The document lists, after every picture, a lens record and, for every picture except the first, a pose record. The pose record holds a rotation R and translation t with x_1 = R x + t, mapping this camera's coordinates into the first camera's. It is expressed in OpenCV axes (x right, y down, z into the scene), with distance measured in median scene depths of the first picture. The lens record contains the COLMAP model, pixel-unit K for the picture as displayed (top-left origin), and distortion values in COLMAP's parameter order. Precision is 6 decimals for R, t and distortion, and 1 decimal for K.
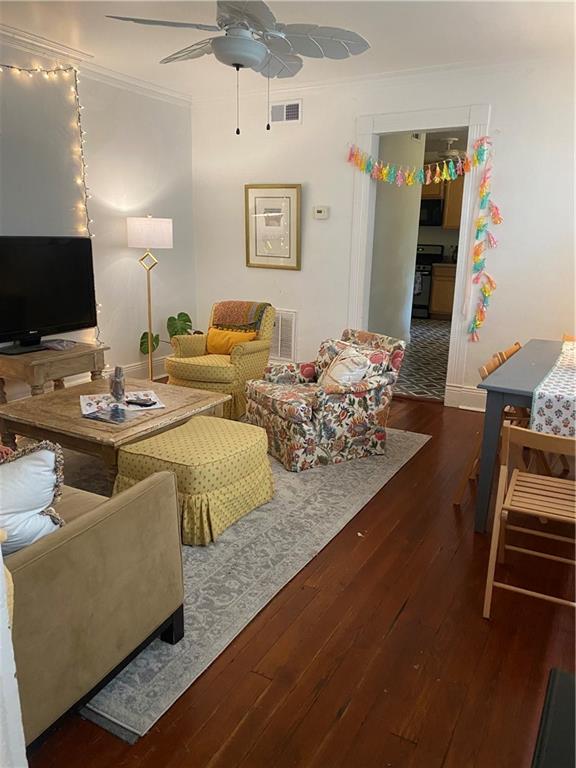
lens RADIAL K [[589.9, 0, 289.2], [0, 589.9, 382.8], [0, 0, 1]] dist [0.003697, 0.002403]
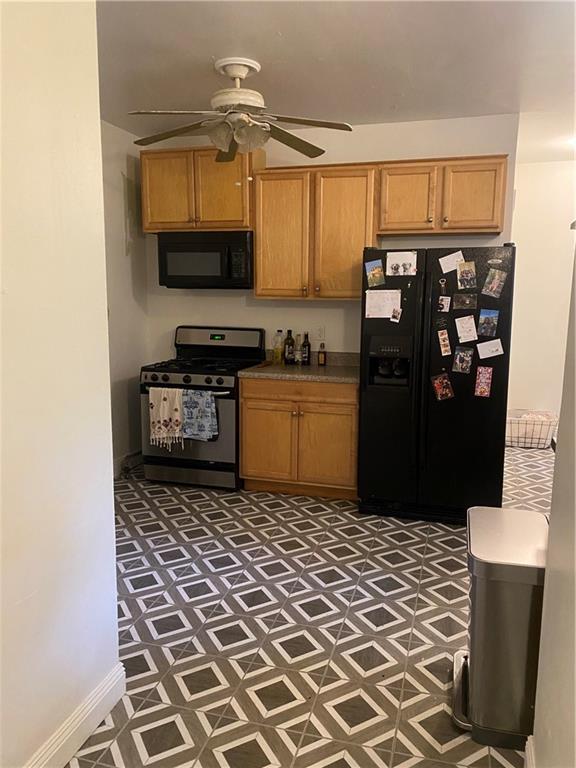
lens RADIAL K [[589.9, 0, 289.2], [0, 589.9, 386.6], [0, 0, 1]] dist [0.003697, 0.002403]
pose [[0.976474, -0.043949, 0.211108, 0.185915], [0.064902, 0.993514, -0.093370, -0.146288], [-0.205635, 0.104875, 0.972993, 0.559439]]
